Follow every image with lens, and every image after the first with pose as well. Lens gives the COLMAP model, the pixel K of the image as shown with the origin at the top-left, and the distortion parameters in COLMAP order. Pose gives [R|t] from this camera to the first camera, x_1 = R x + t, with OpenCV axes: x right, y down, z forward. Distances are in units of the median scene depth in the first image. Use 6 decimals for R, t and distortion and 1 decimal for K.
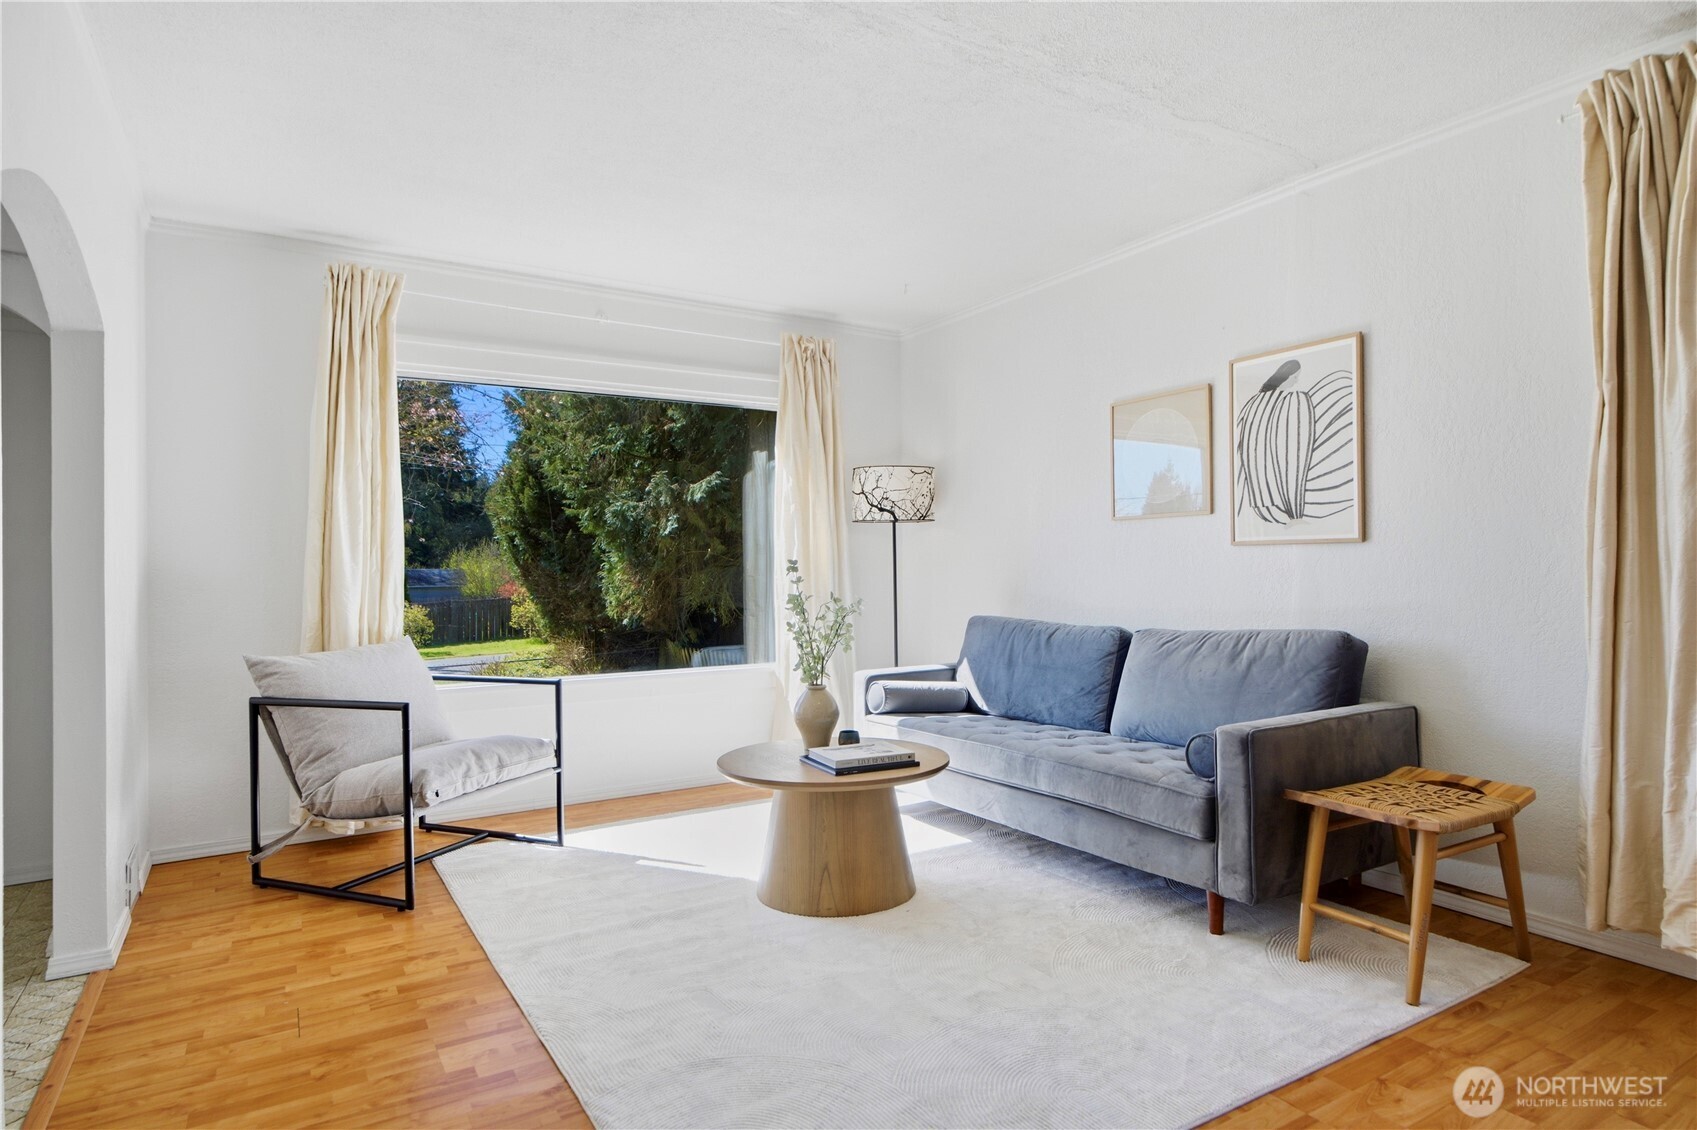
lens RADIAL K [[938.2, 0, 844.8], [0, 938.2, 551.7], [0, 0, 1]] dist [-0.020146, 0.005777]
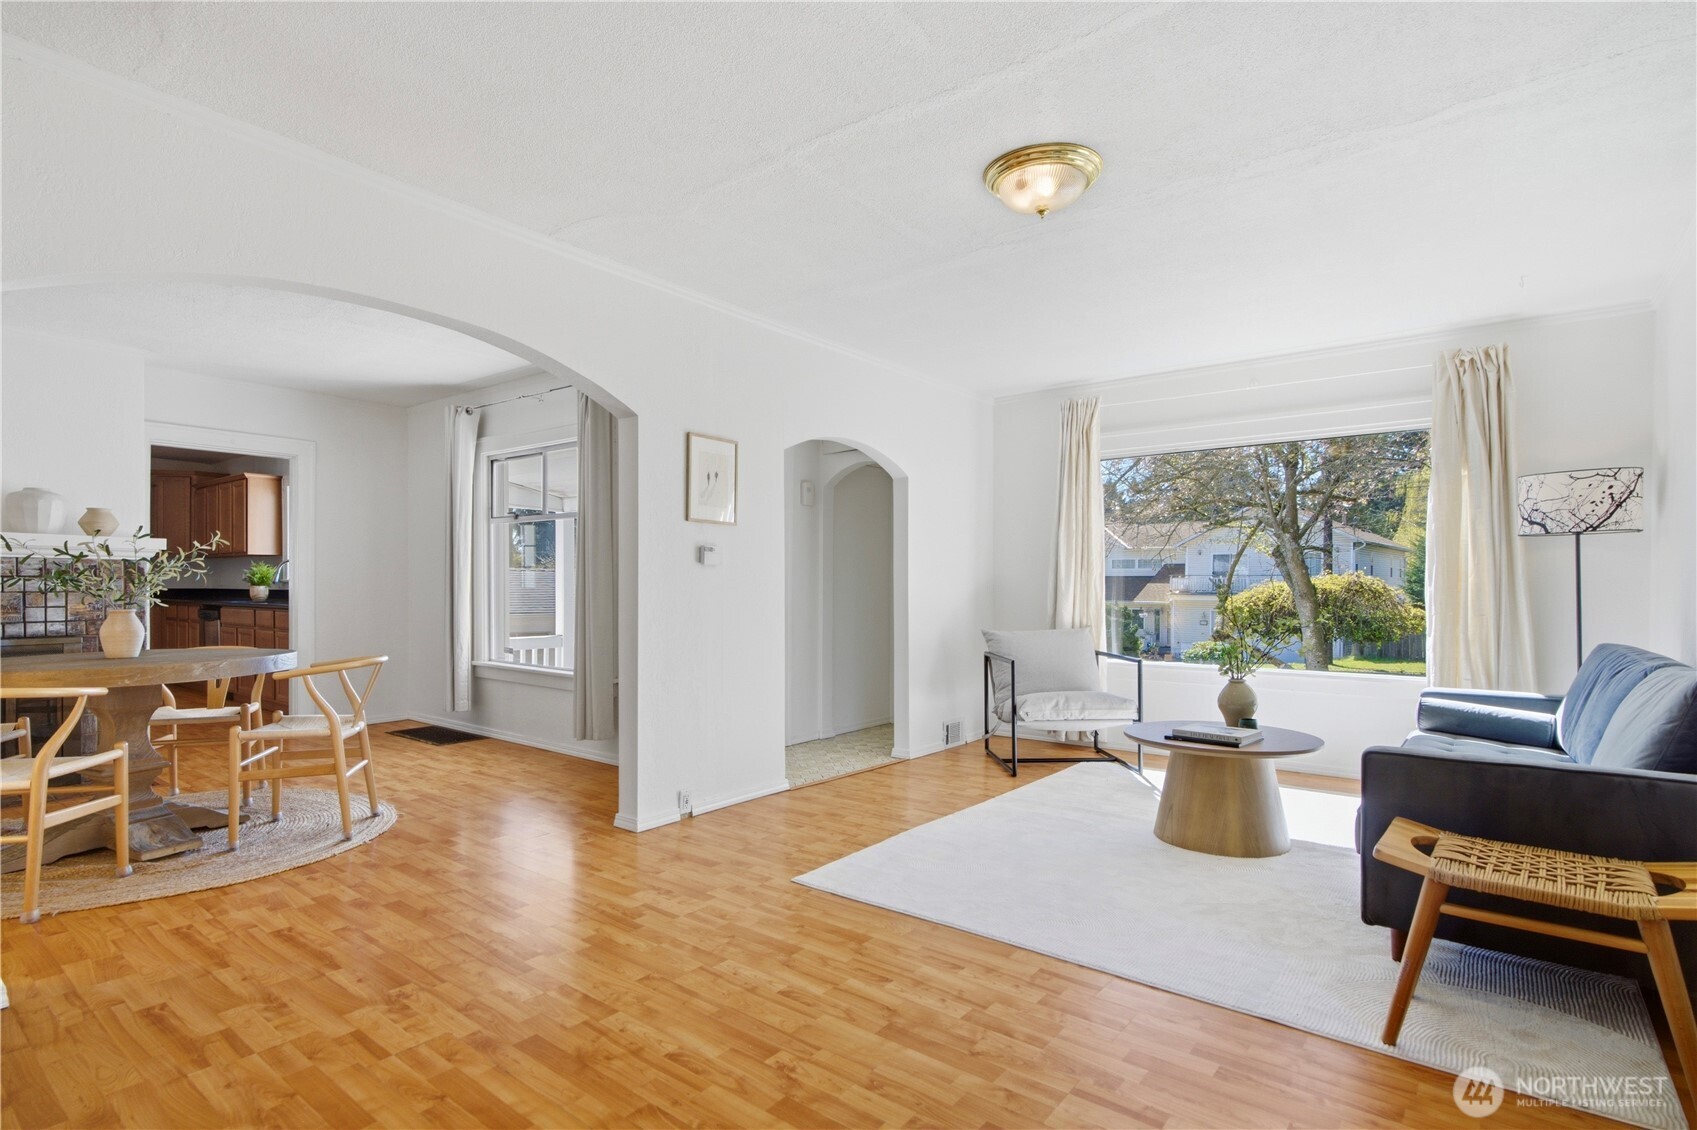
lens RADIAL K [[850.0, 0, 851.3], [0, 850.0, 578.4], [0, 0, 1]] dist [0.015955, 0.000270]
pose [[0.356038, -0.003176, -0.934466, 0.817836], [0.015824, 0.999871, 0.002631, -0.004234], [0.934337, -0.015724, 0.356042, 0.112262]]
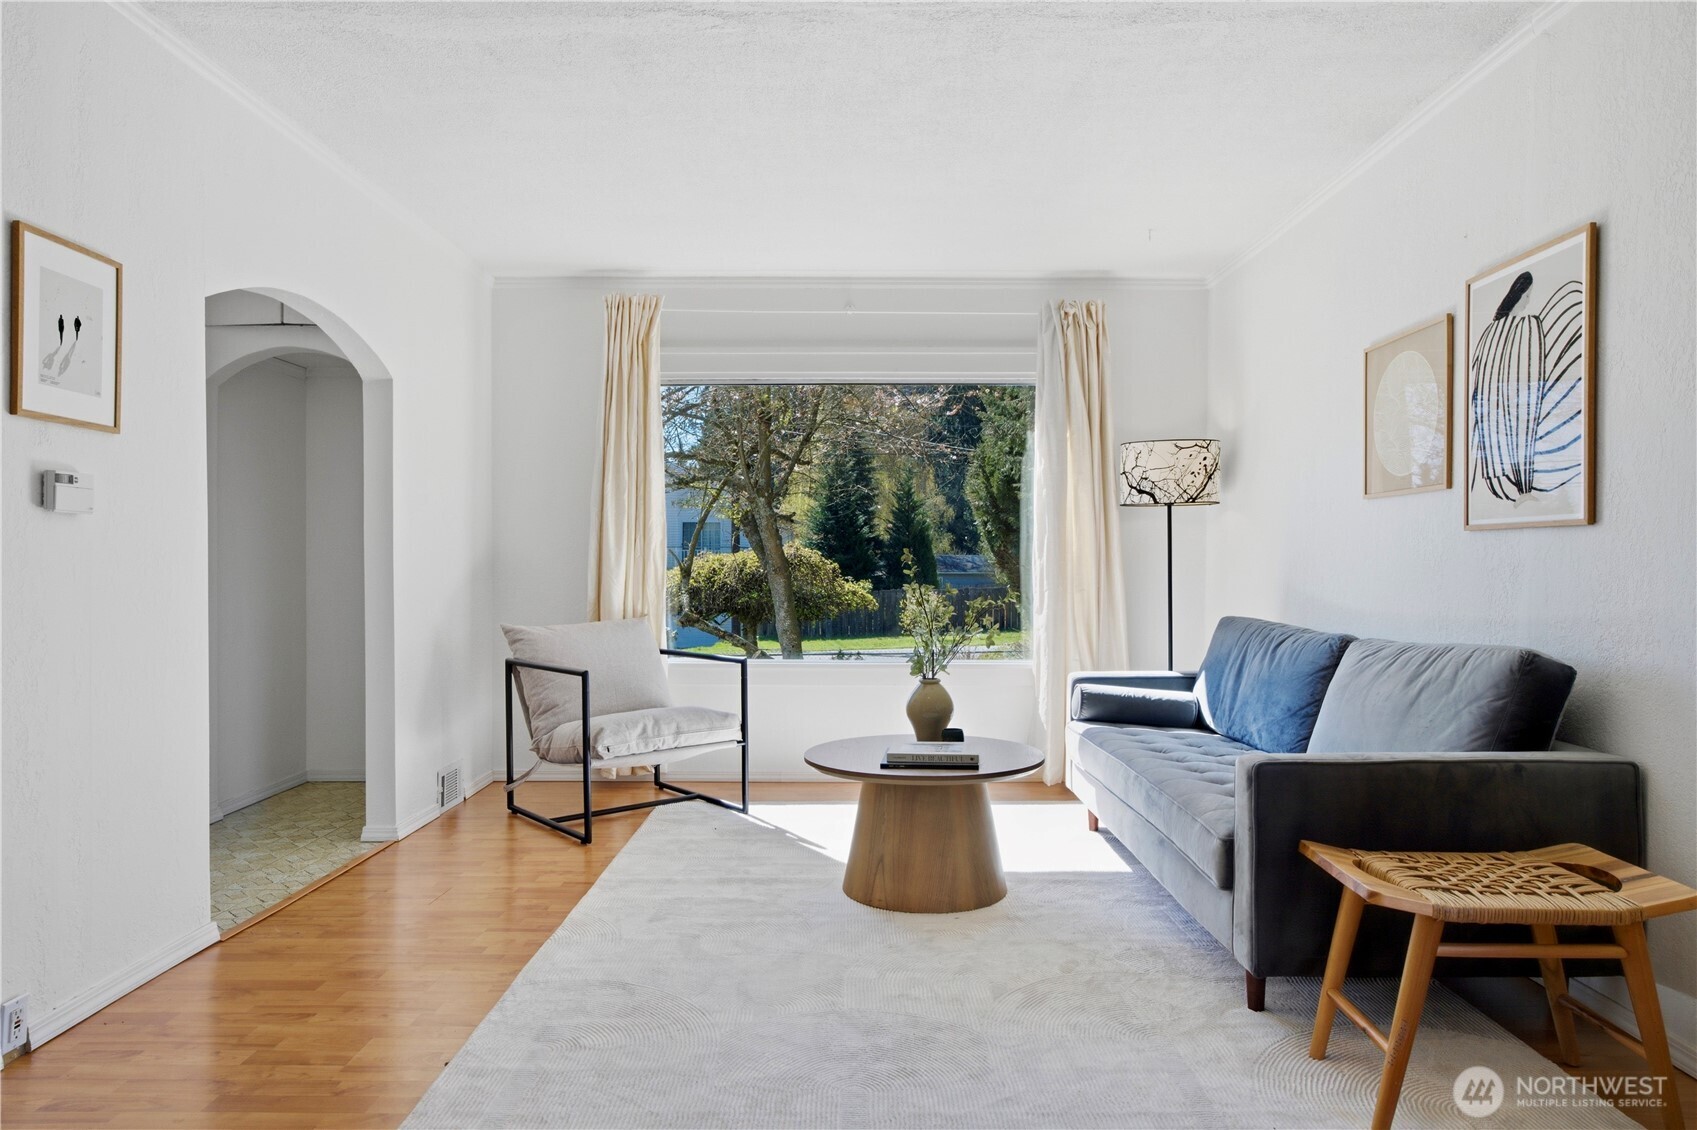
lens RADIAL K [[1059.6, 0, 847.9], [0, 1059.6, 560.2], [0, 0, 1]] dist [-0.002237, 0.007998]
pose [[0.850059, 0.005730, -0.526657, 0.456490], [0.005201, 0.999801, 0.019271, -0.001966], [0.526662, -0.019121, 0.849859, 0.025768]]
